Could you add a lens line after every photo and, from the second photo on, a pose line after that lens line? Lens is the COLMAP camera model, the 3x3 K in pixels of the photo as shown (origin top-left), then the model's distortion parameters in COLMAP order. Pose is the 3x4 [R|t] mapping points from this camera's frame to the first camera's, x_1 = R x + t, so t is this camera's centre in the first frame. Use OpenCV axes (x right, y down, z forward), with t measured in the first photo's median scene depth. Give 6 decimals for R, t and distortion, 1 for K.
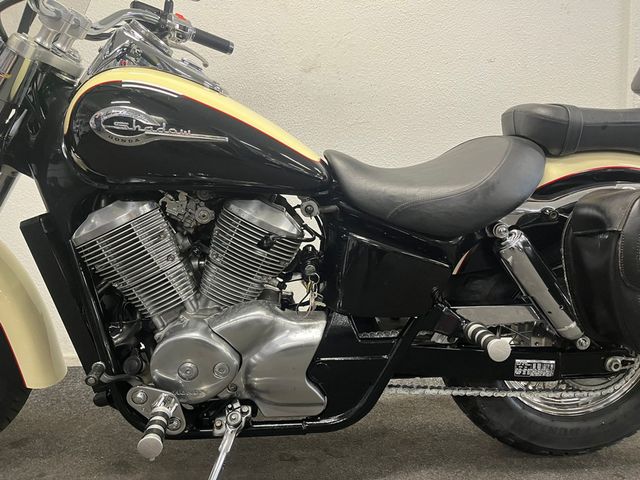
lens RADIAL K [[483.1, 0, 320.0], [0, 483.1, 240.0], [0, 0, 1]] dist [0.003061, -0.000210]
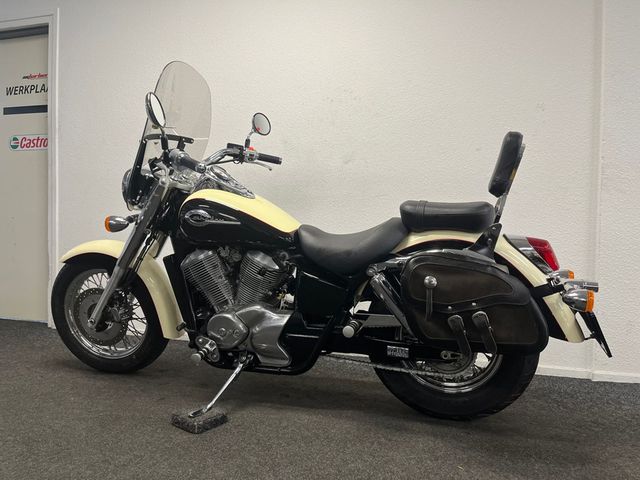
lens RADIAL K [[483.3, 0, 320.0], [0, 483.3, 240.0], [0, 0, 1]] dist [0.028930, -0.002029]
pose [[0.932237, 0.027317, -0.360815, 0.822326], [-0.051679, 0.996975, -0.058044, -0.023822], [0.358138, 0.072758, 0.930829, -0.785204]]
